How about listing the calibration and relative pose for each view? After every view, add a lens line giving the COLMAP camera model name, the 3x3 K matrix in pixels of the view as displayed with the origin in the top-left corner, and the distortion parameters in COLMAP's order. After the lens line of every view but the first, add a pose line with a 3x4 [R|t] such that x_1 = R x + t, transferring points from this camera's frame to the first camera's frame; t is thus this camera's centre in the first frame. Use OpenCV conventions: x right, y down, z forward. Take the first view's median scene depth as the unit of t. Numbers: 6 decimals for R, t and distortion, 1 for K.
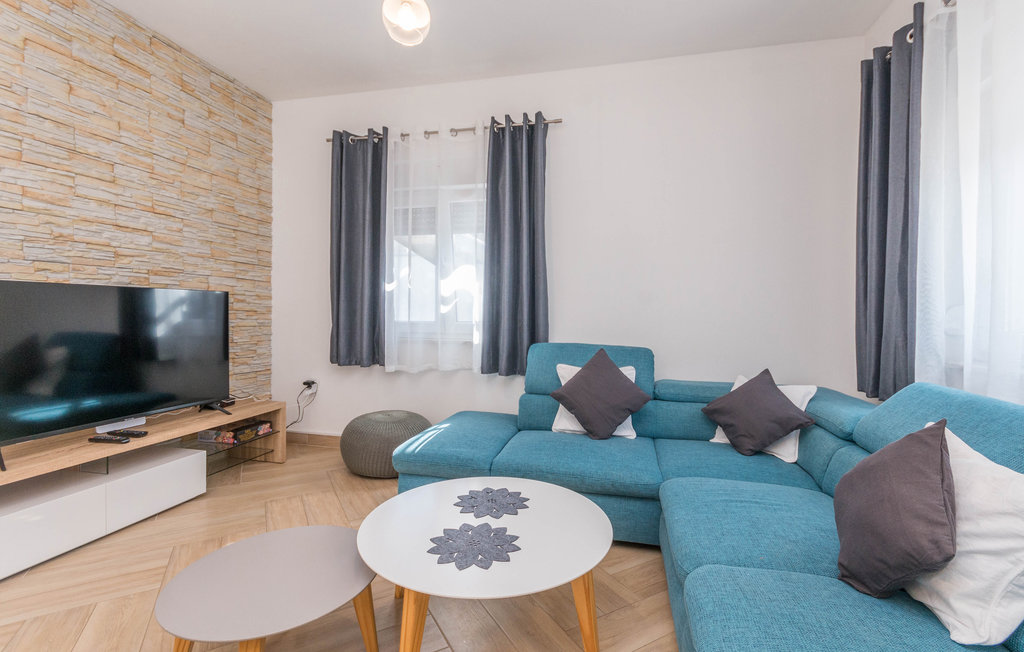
lens RADIAL K [[468.0, 0, 518.6], [0, 468.0, 324.1], [0, 0, 1]] dist [-0.002192, 0.000307]
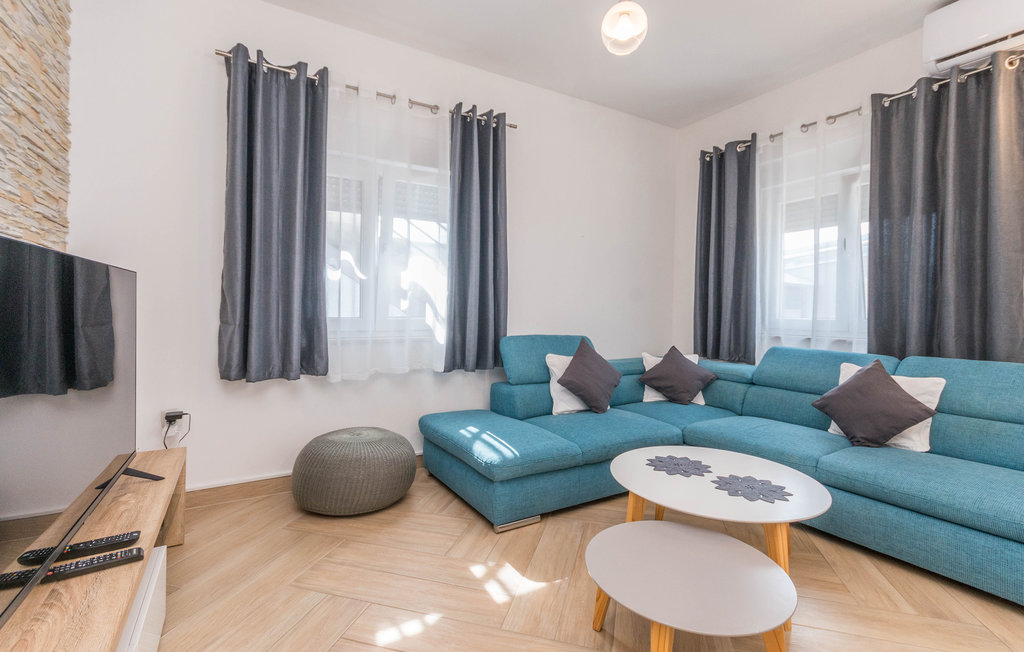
lens RADIAL K [[468.0, 0, 518.4], [0, 468.0, 322.2], [0, 0, 1]] dist [-0.002192, 0.000307]
pose [[0.704728, -0.024599, 0.709051, -0.666390], [0.011494, 0.999663, 0.023257, -0.015905], [-0.709384, -0.008240, 0.704774, 0.241047]]
